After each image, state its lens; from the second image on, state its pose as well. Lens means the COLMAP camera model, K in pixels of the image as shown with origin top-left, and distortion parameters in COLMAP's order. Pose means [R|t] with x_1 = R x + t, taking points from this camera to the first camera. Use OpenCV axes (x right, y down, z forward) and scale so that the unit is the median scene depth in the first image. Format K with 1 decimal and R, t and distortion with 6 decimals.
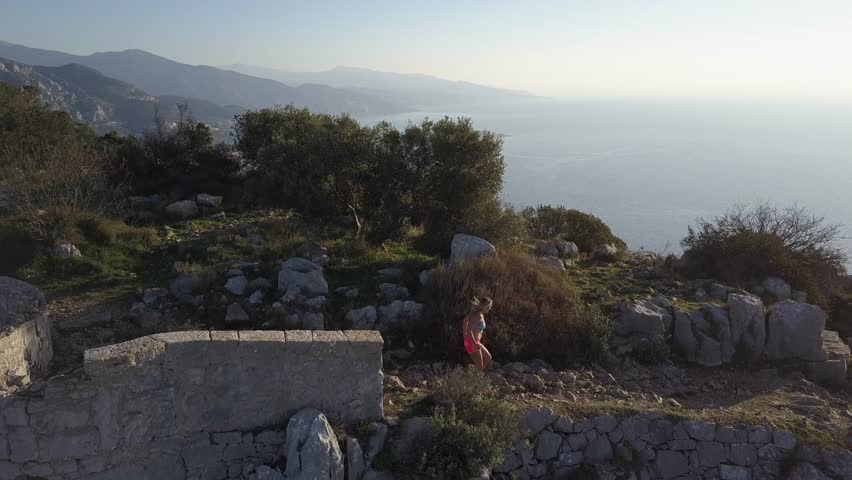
lens RADIAL K [[682.3, 0, 426.7], [0, 682.3, 238.2], [0, 0, 1]] dist [-0.005693, -0.013398]
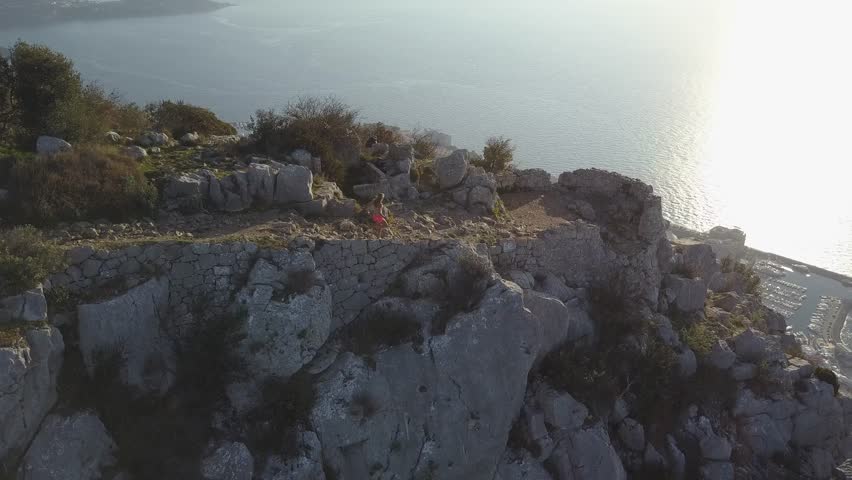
lens RADIAL K [[682.3, 0, 430.8], [0, 682.3, 237.0], [0, 0, 1]] dist [-0.005693, -0.013398]
pose [[0.924067, -0.122048, 0.362221, 0.278628], [0.056440, 0.980832, 0.186502, -0.020141], [-0.378040, -0.151897, 0.913243, -0.624743]]
